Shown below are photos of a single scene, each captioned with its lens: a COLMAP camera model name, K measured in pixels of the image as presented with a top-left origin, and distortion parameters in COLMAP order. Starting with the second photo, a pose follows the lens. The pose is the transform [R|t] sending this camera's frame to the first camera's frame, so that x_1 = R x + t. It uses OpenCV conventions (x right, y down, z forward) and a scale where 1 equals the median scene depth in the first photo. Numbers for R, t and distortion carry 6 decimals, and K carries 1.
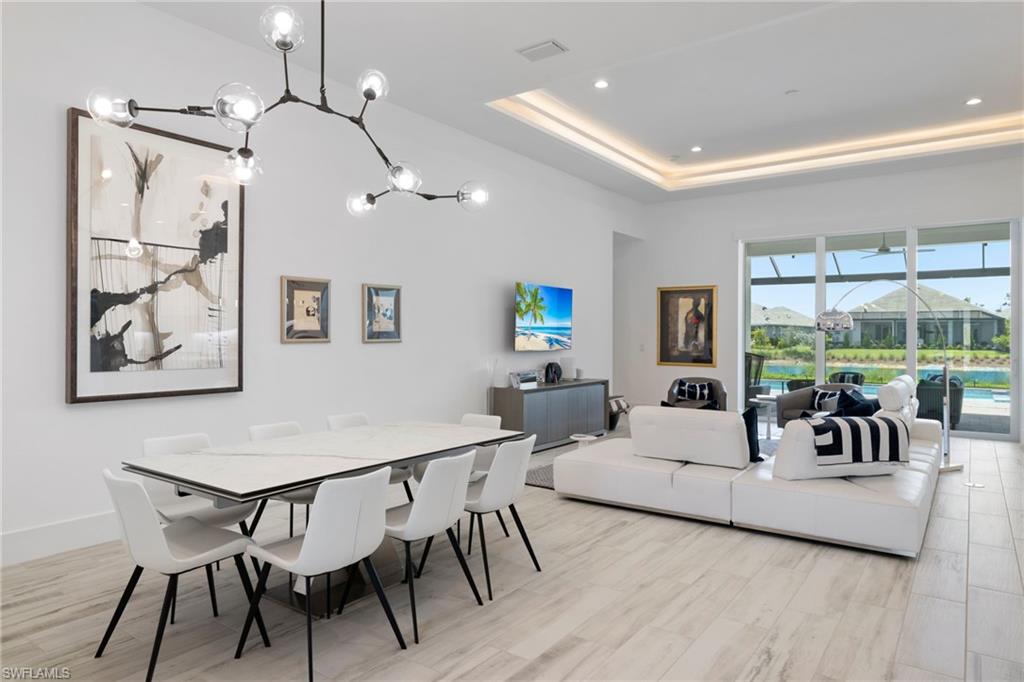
lens RADIAL K [[653.2, 0, 509.8], [0, 653.2, 338.1], [0, 0, 1]] dist [0.003769, -0.001044]
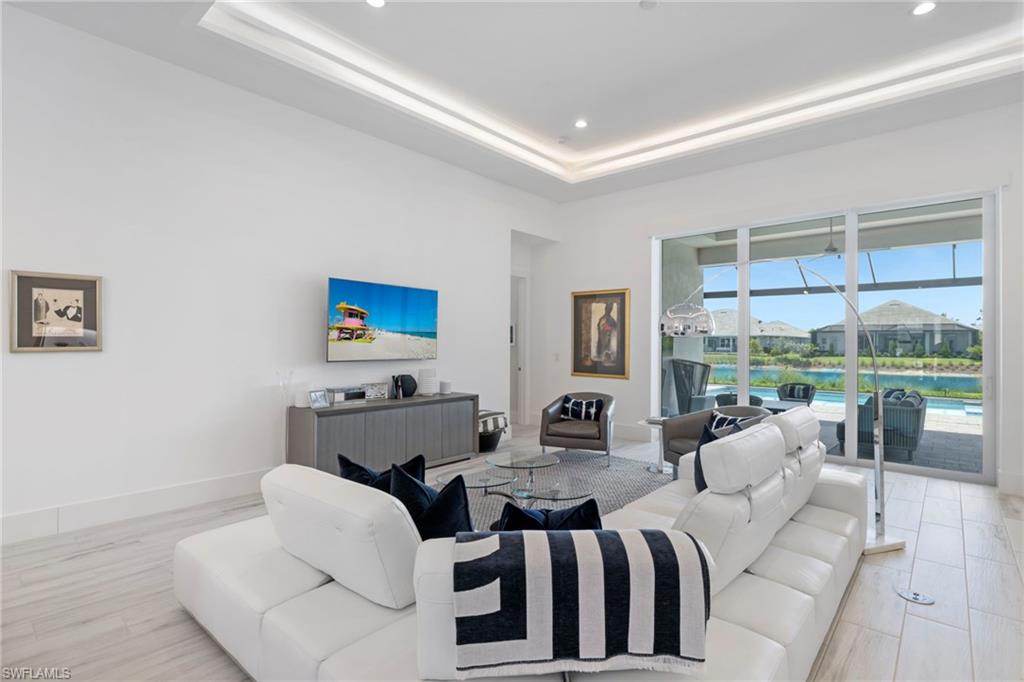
lens RADIAL K [[512.0, 0, 506.2], [0, 512.0, 342.1], [0, 0, 1]] dist [-0.000582, 0.000227]
pose [[0.995184, 0.002135, -0.097998, 0.213902], [-0.002929, 0.999964, -0.007956, -0.000441], [0.097978, 0.008205, 0.995155, 0.278307]]
